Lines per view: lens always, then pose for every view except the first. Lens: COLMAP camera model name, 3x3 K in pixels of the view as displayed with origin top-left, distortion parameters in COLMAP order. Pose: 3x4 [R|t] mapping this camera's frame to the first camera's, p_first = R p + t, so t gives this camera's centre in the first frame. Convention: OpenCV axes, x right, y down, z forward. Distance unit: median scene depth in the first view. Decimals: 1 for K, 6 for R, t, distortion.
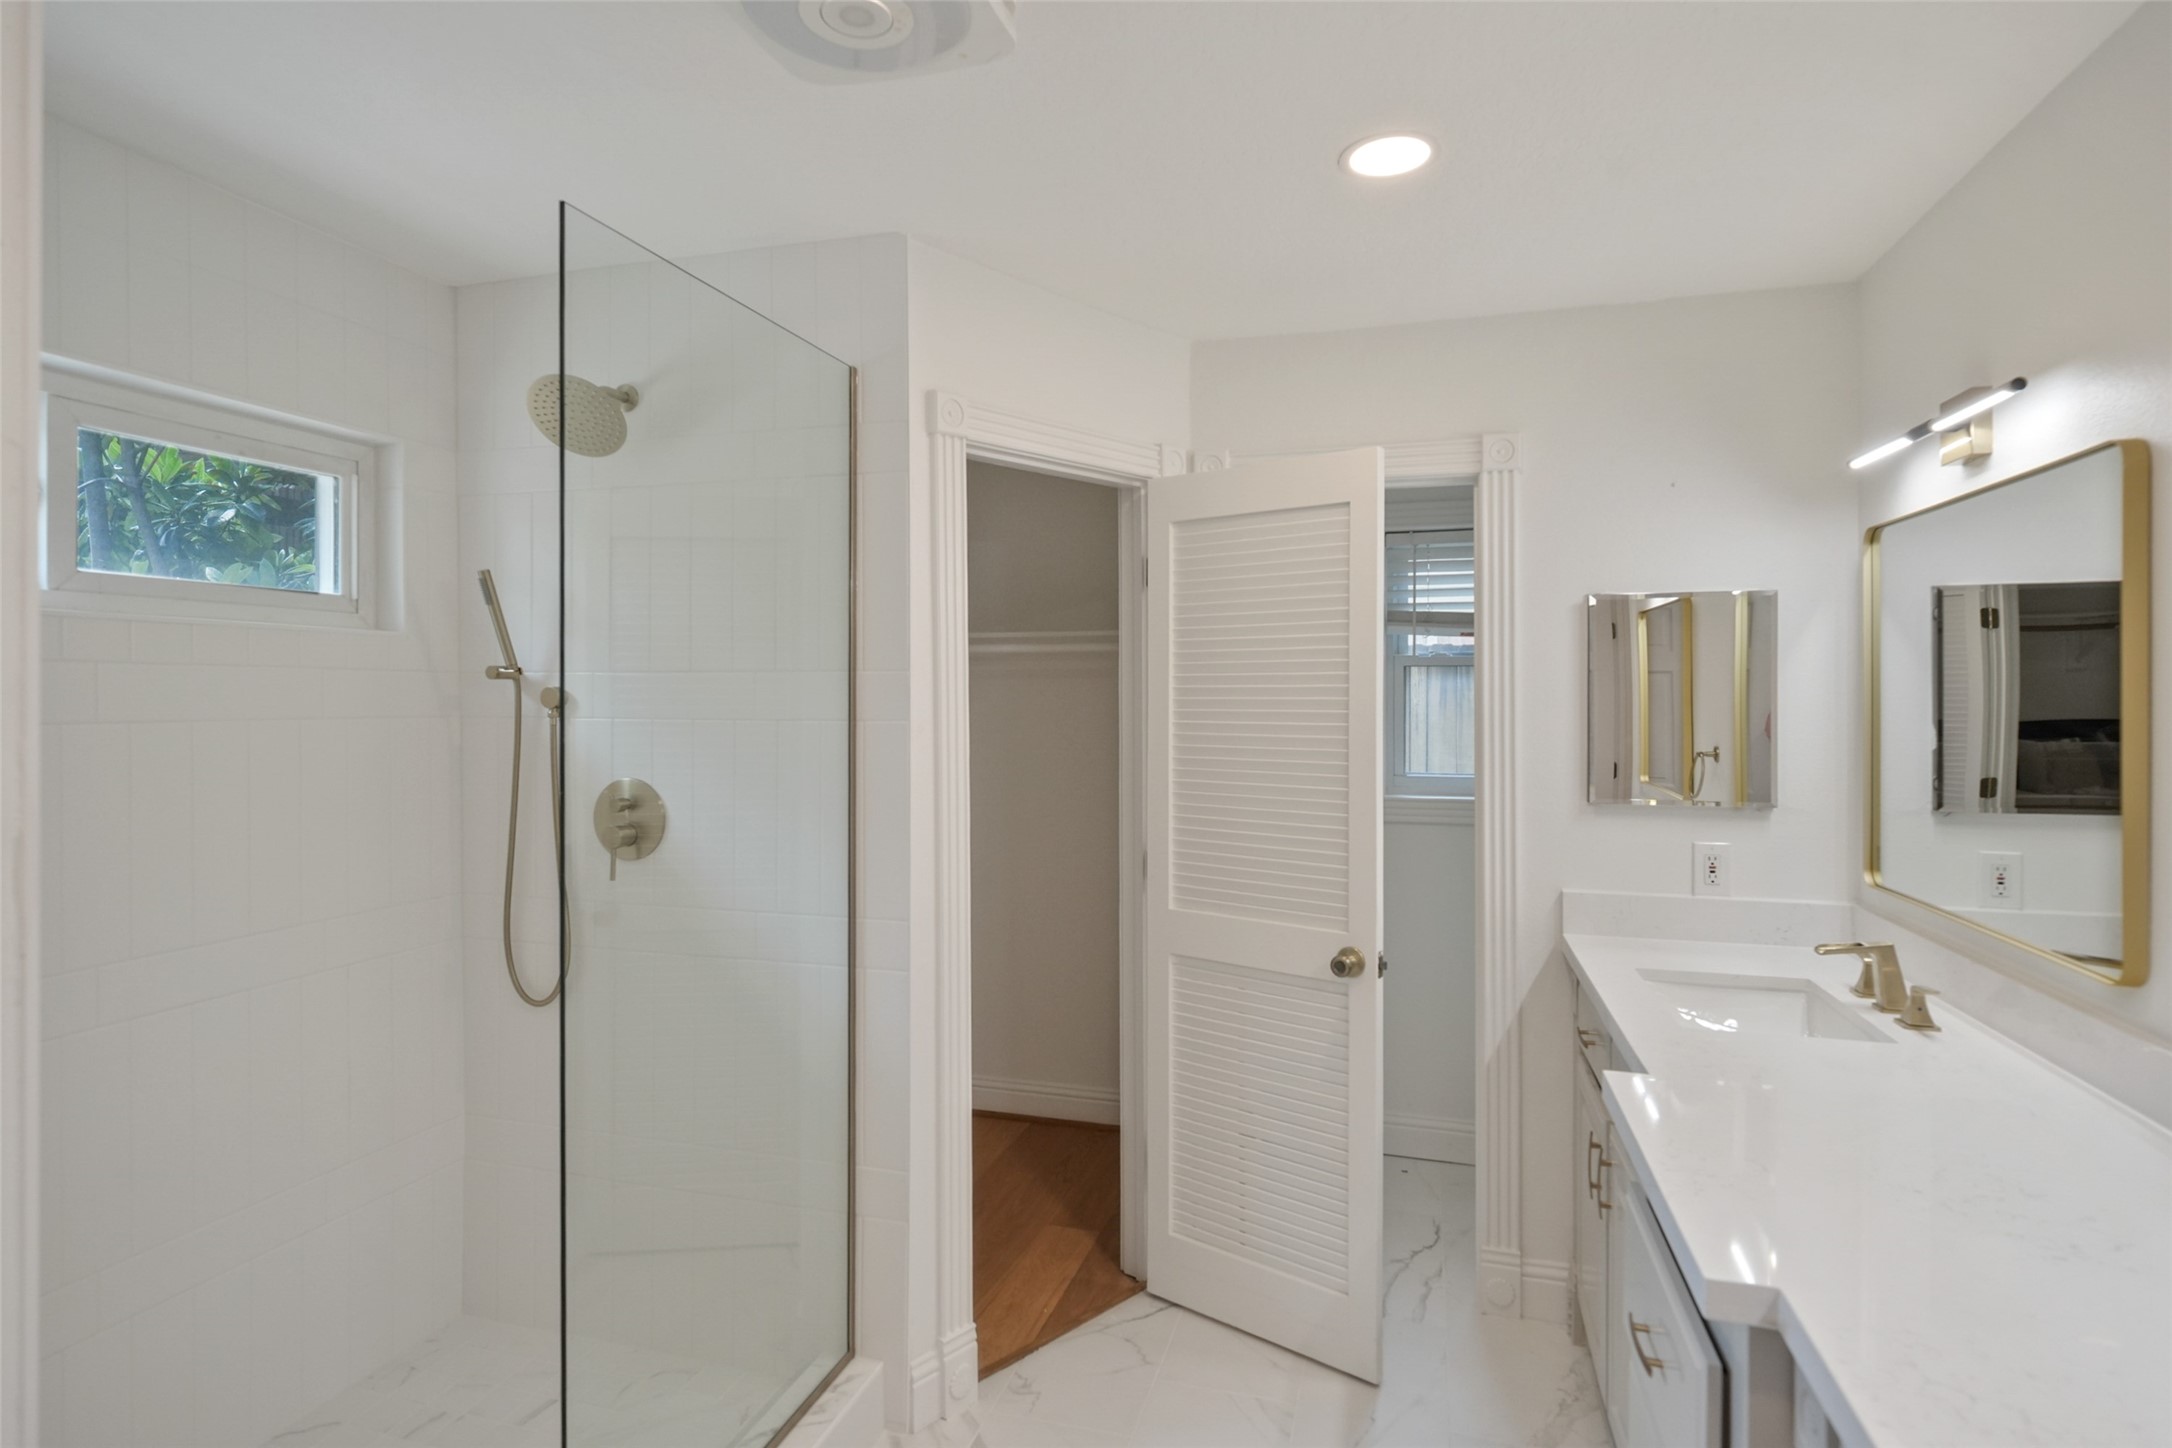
lens RADIAL K [[1138.0, 0, 1088.6], [0, 1138.0, 713.8], [0, 0, 1]] dist [0.003941, 0.000288]
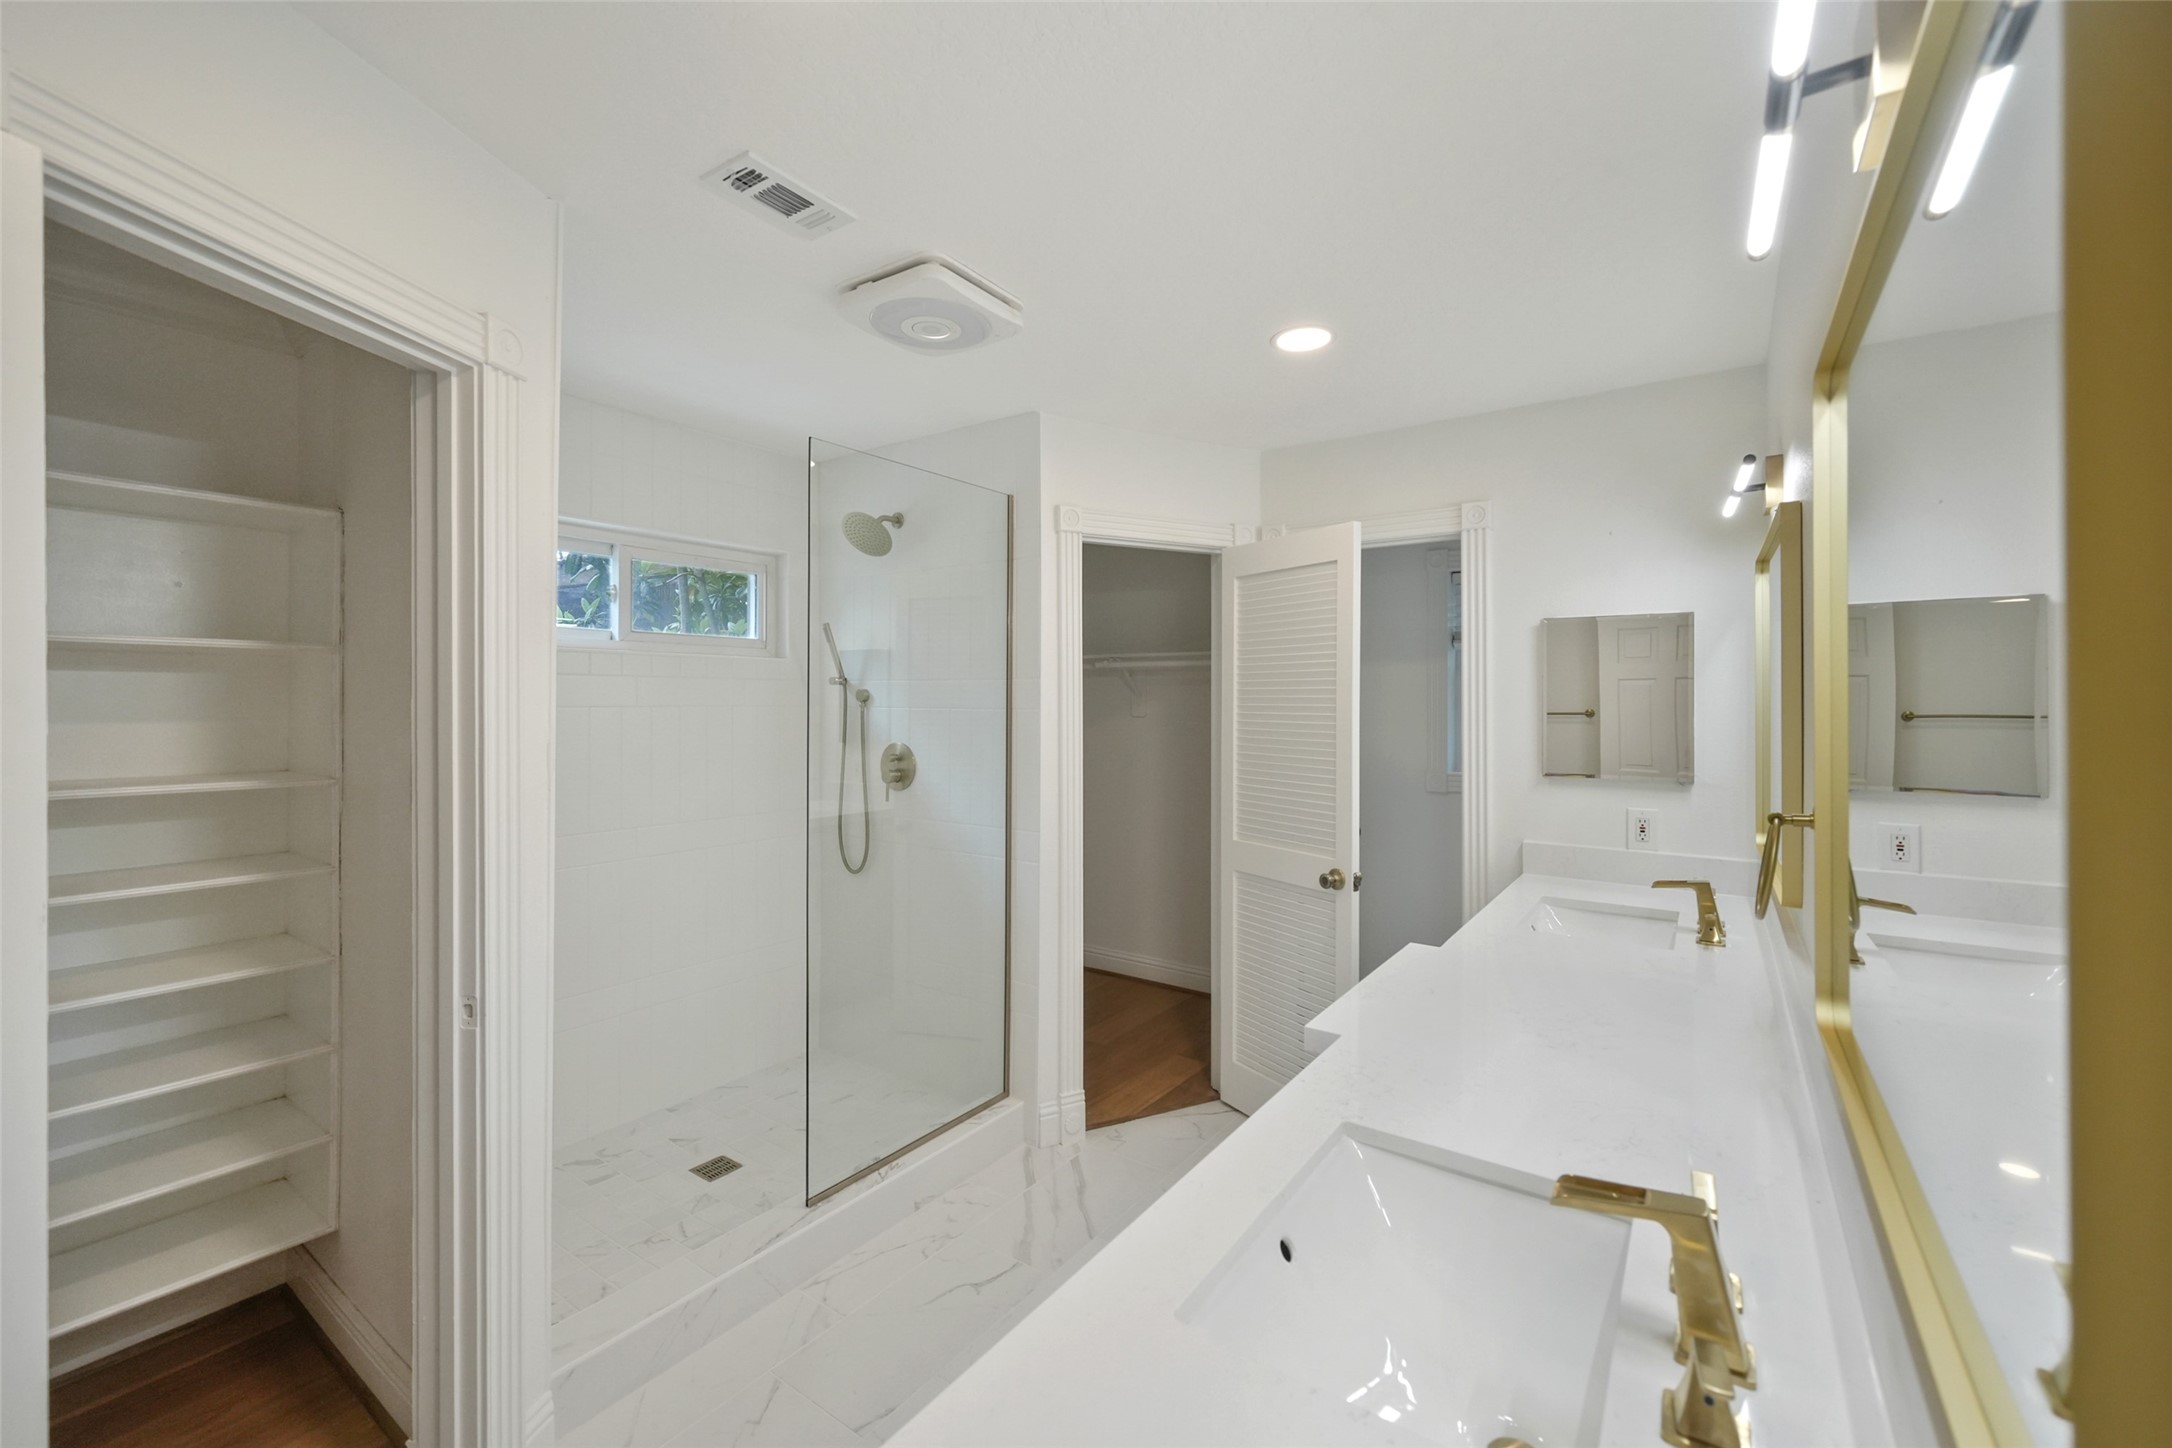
lens RADIAL K [[890.9, 0, 1084.8], [0, 890.9, 710.5], [0, 0, 1]] dist [0.000024, -0.000074]
pose [[0.943868, 0.006124, -0.330266, 0.300626], [-0.007850, 0.999962, -0.003891, 0.011505], [0.330230, 0.006265, 0.943880, -0.169542]]
